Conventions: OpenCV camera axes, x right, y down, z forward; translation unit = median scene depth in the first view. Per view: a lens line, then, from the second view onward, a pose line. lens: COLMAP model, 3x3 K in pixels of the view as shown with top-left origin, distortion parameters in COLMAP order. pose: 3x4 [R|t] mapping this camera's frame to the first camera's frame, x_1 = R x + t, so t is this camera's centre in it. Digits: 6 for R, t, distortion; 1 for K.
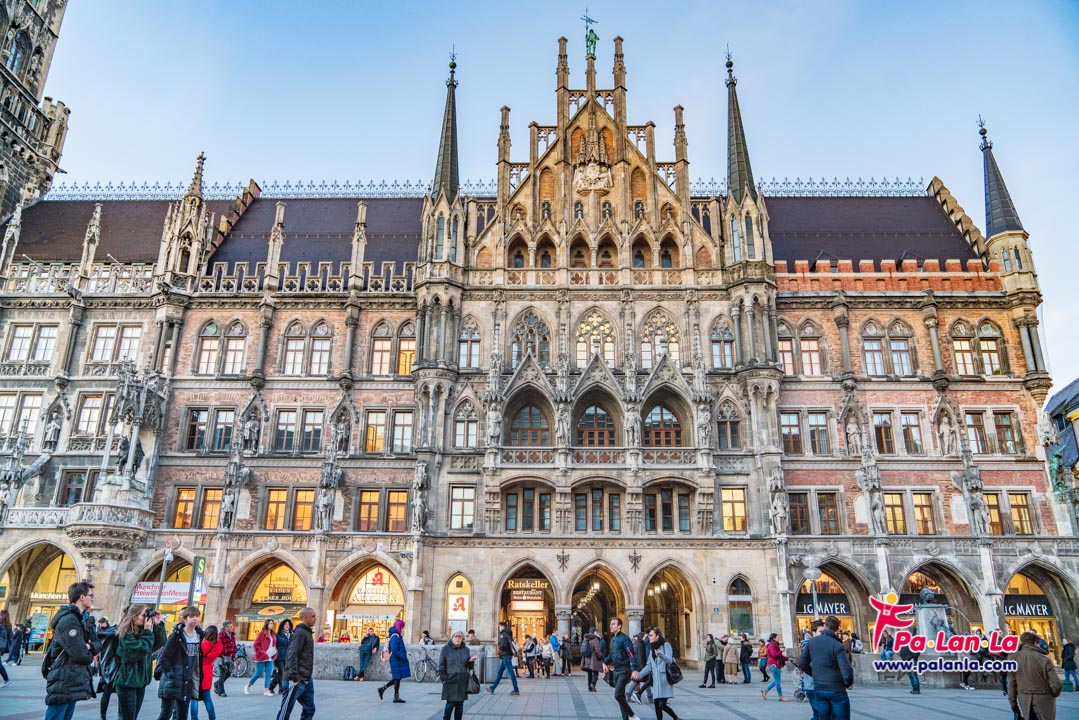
lens RADIAL K [[794.8, 0, 537.0], [0, 794.8, 357.8], [0, 0, 1]] dist [-0.014191, 0.003296]
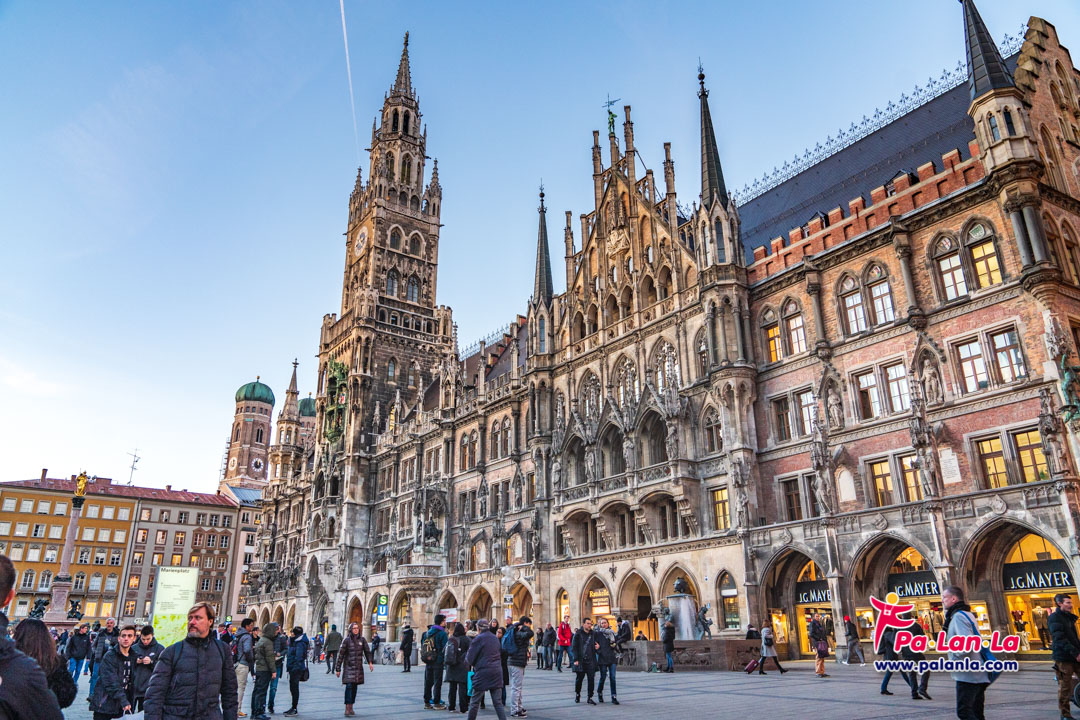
lens RADIAL K [[779.3, 0, 540.0], [0, 779.3, 360.0], [0, 0, 1]] dist [-0.003212, -0.002201]
pose [[0.611217, -0.292409, -0.735467, 0.848805], [0.282015, 0.948720, -0.142824, 0.075680], [0.739515, -0.120116, 0.662337, 0.141150]]
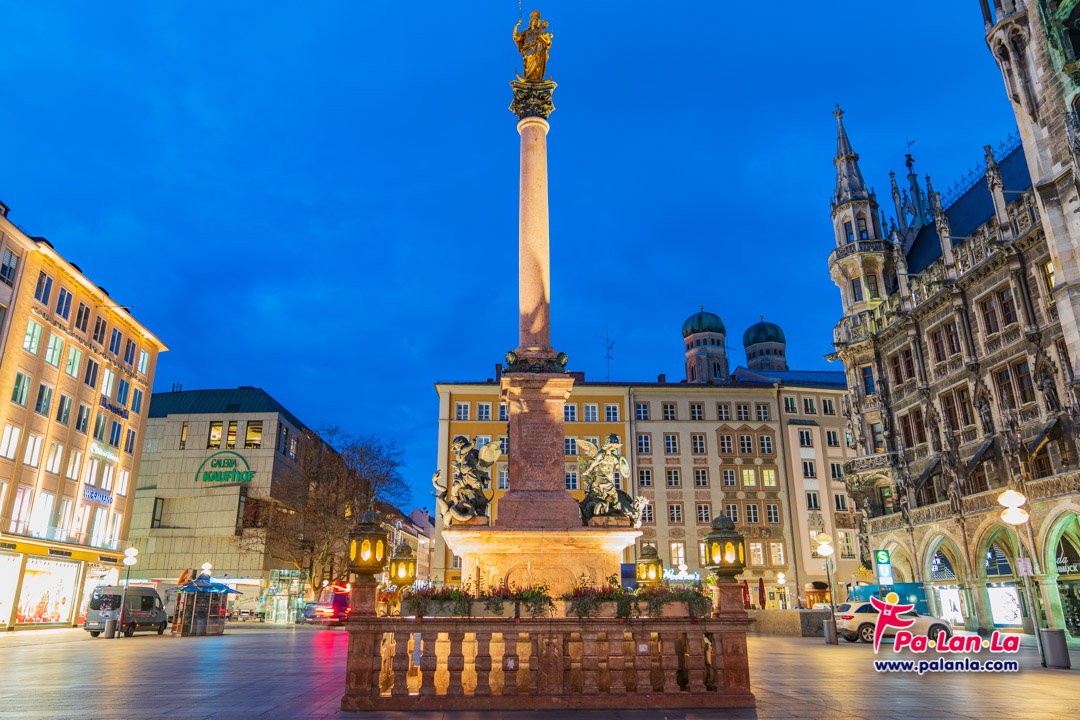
lens RADIAL K [[747.5, 0, 540.0], [0, 747.5, 360.0], [0, 0, 1]] dist [-0.044079, 0.002591]
pose [[0.105847, -0.330263, -0.937935, -0.481864], [0.339181, 0.898658, -0.278155, 0.094599], [0.934747, -0.288688, 0.207139, 0.317702]]
